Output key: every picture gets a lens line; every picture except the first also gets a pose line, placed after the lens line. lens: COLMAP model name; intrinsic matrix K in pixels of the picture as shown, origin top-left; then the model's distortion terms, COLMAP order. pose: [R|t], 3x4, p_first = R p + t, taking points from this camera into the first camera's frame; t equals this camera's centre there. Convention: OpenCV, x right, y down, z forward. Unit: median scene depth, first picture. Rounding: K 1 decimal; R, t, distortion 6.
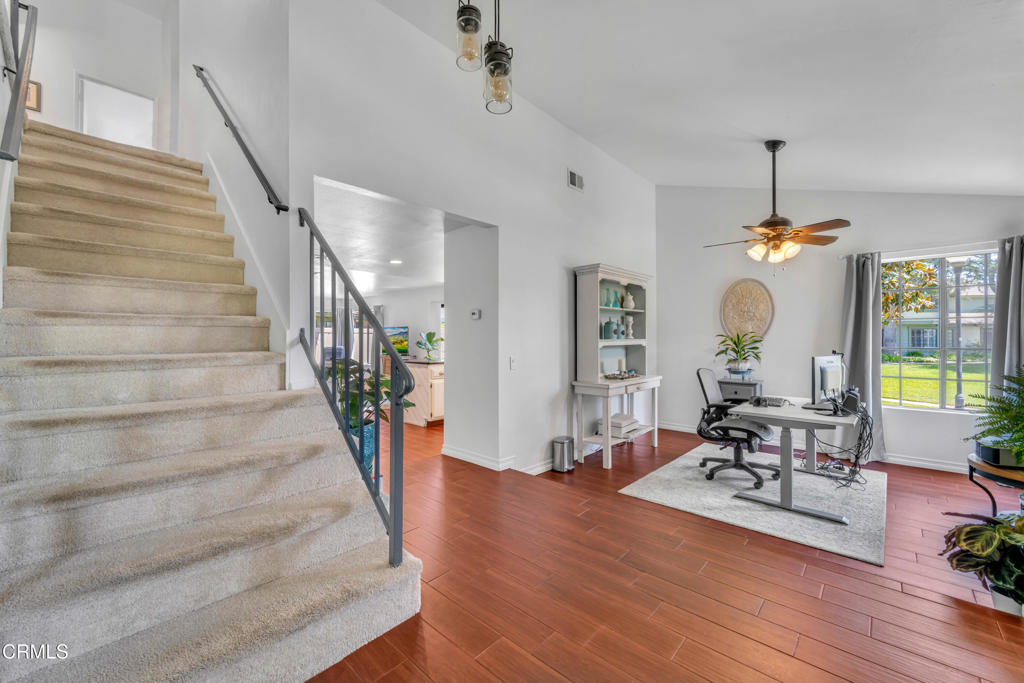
lens RADIAL K [[412.4, 0, 513.7], [0, 412.4, 342.1], [0, 0, 1]] dist [0.003374, -0.000218]
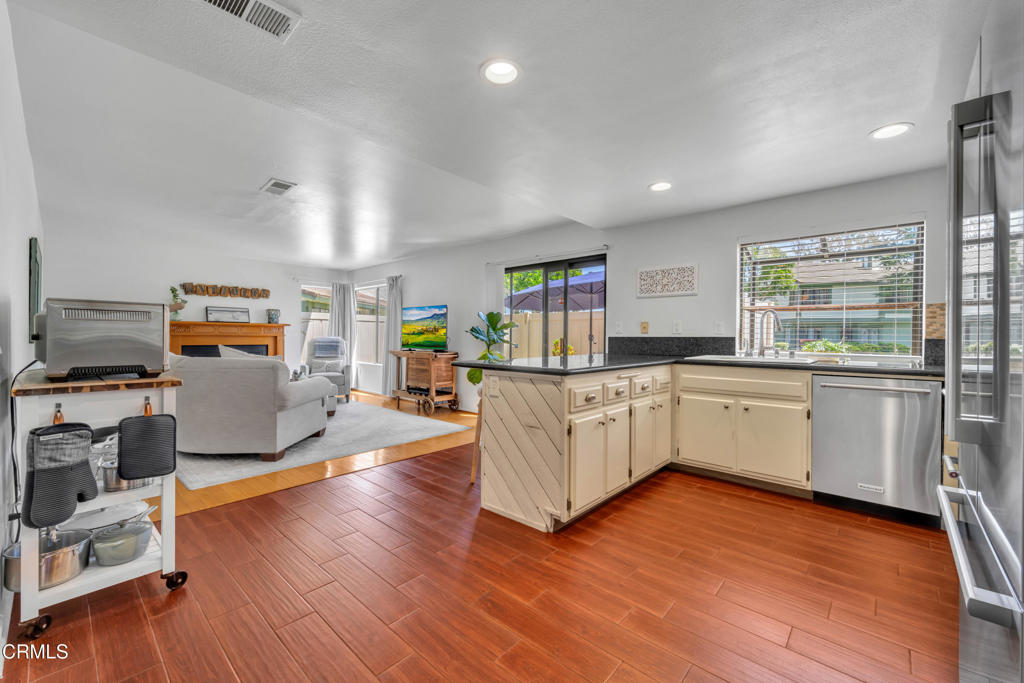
lens RADIAL K [[412.4, 0, 513.7], [0, 412.4, 342.1], [0, 0, 1]] dist [0.003374, -0.000218]
pose [[0.999921, 0.010687, 0.006610, -0.374959], [-0.010731, 0.999921, 0.006613, 0.030265], [-0.006539, -0.006684, 0.999956, 0.895085]]
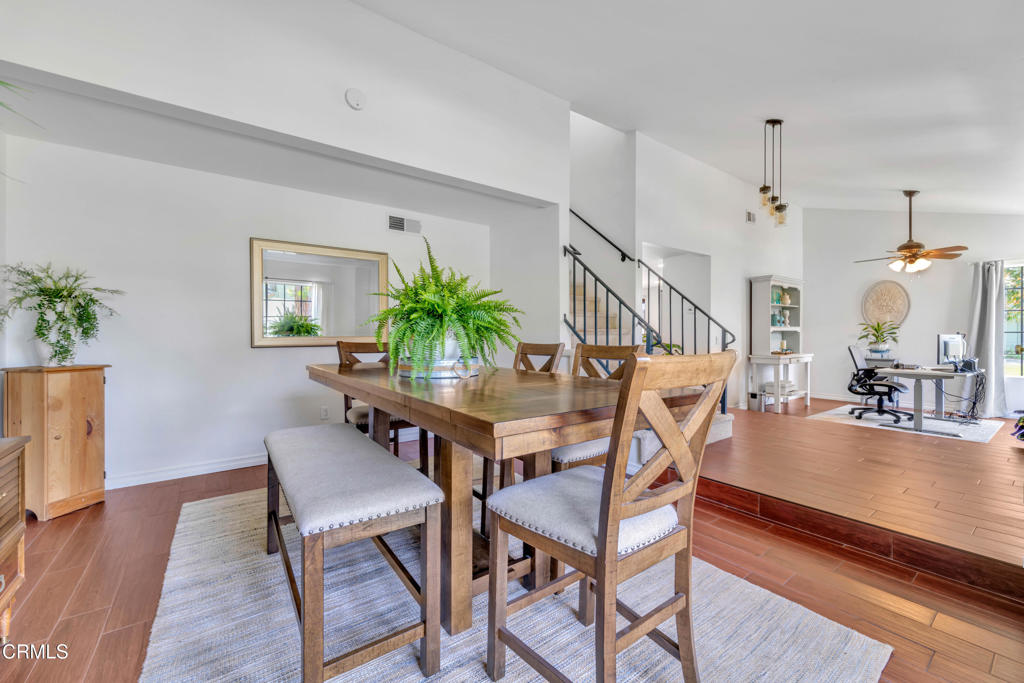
lens RADIAL K [[411.2, 0, 513.4], [0, 411.2, 339.4], [0, 0, 1]] dist [0.000317, -0.000614]
pose [[0.979024, 0.003618, -0.203714, -0.407938], [-0.003310, 0.999993, 0.001850, 0.043027], [0.203719, -0.001137, 0.979029, -0.649023]]
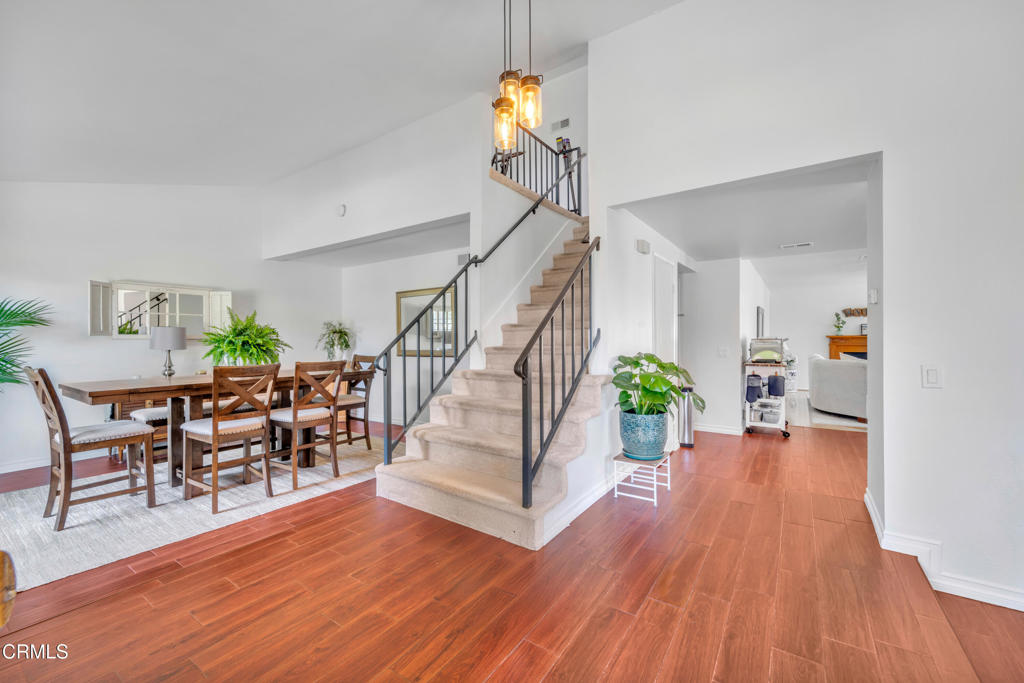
lens RADIAL K [[411.2, 0, 513.4], [0, 411.2, 339.4], [0, 0, 1]] dist [0.000317, -0.000614]
pose [[0.131785, 0.000778, -0.991278, 0.444132], [-0.001759, 0.999998, 0.000551, -0.002159], [0.991277, 0.001671, 0.131786, 0.318335]]
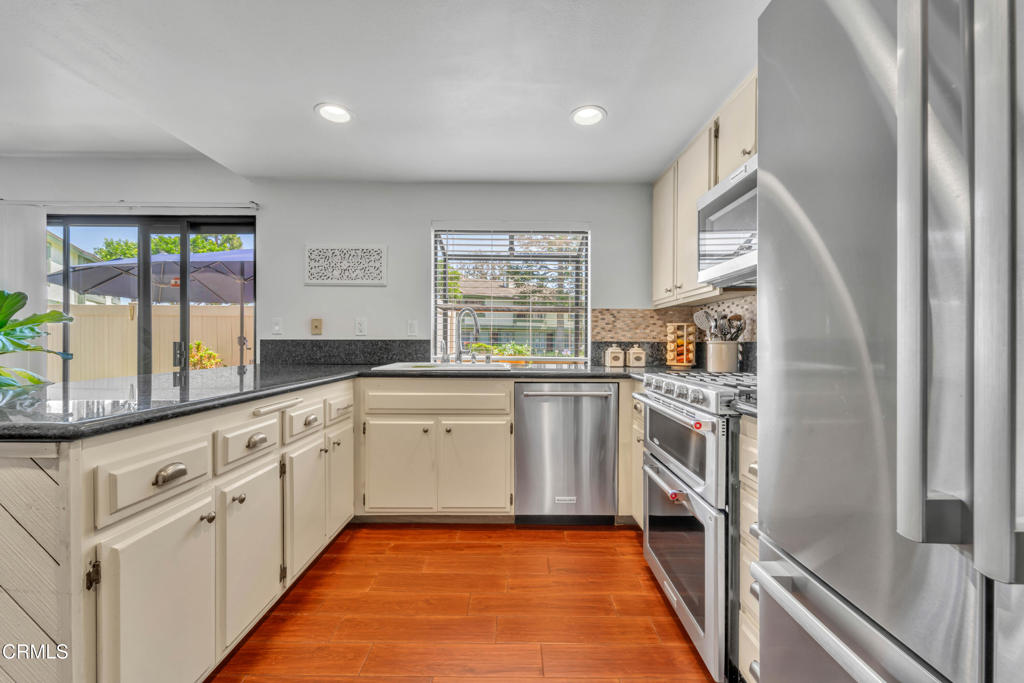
lens RADIAL K [[412.4, 0, 513.7], [0, 412.4, 342.1], [0, 0, 1]] dist [0.003374, -0.000218]
pose [[0.740480, 0.005267, 0.672058, -0.275486], [-0.002095, 0.999983, -0.005529, 0.028125], [-0.672075, 0.002686, 0.740478, 1.140140]]
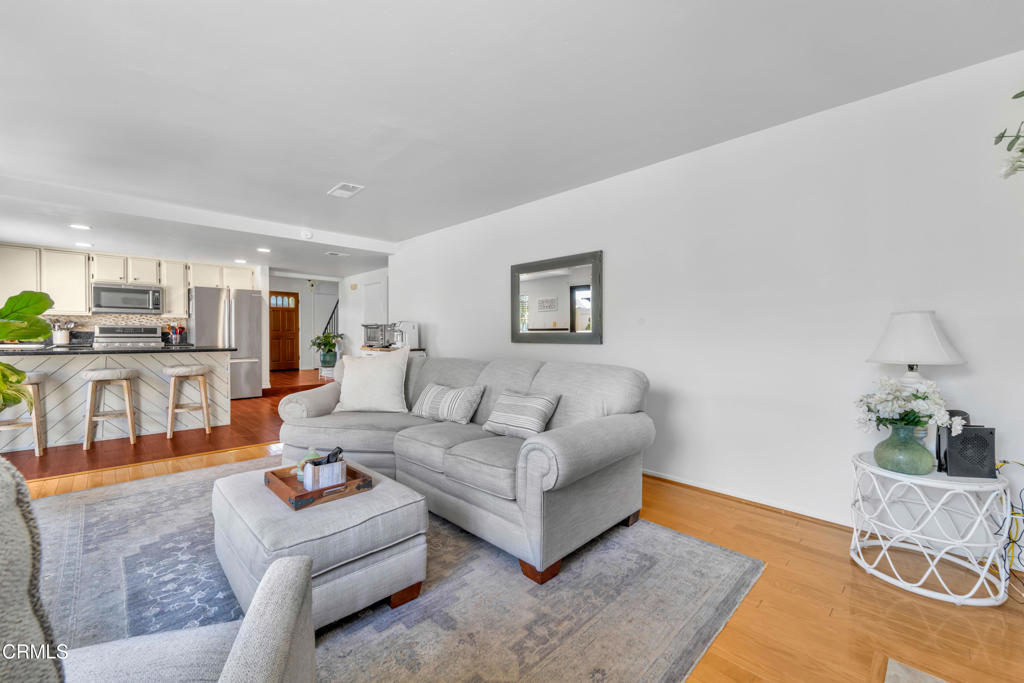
lens RADIAL K [[411.2, 0, 513.4], [0, 411.2, 339.4], [0, 0, 1]] dist [0.000317, -0.000614]
pose [[-0.998939, -0.004743, 0.045815, -1.347827], [-0.004034, 0.999871, 0.015556, 0.022444], [-0.045882, 0.015355, -0.998829, 2.789192]]
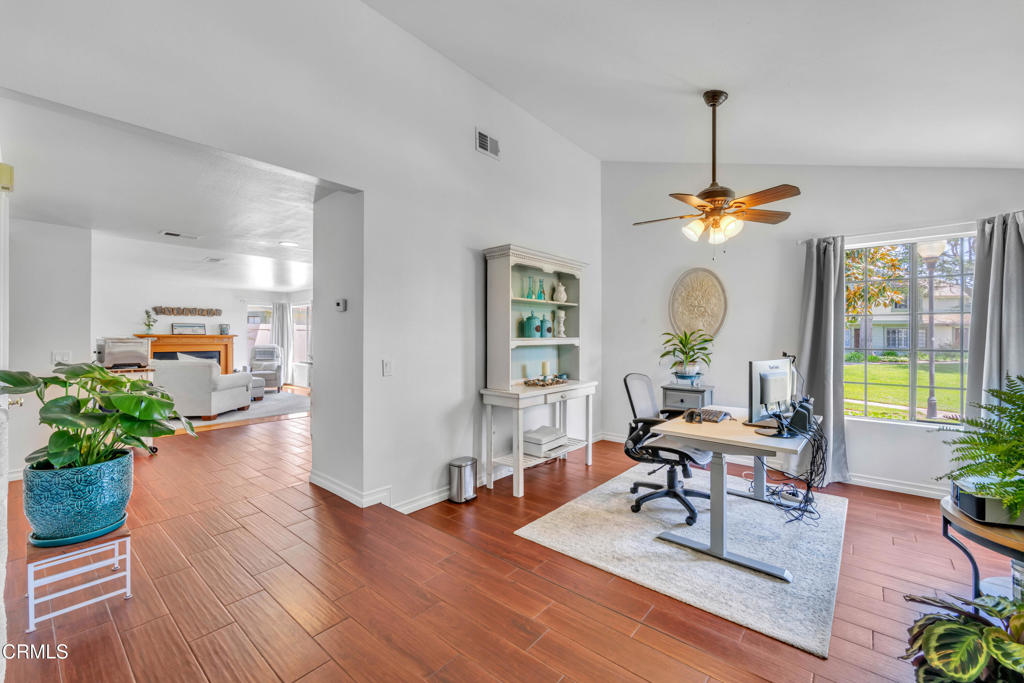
lens RADIAL K [[420.7, 0, 516.2], [0, 420.7, 342.4], [0, 0, 1]] dist [0.000971, 0.000050]
pose [[0.999068, 0.003260, 0.043029, 0.188206], [-0.003437, 0.999986, 0.004049, -0.001044], [-0.043015, -0.004193, 0.999066, 0.173669]]
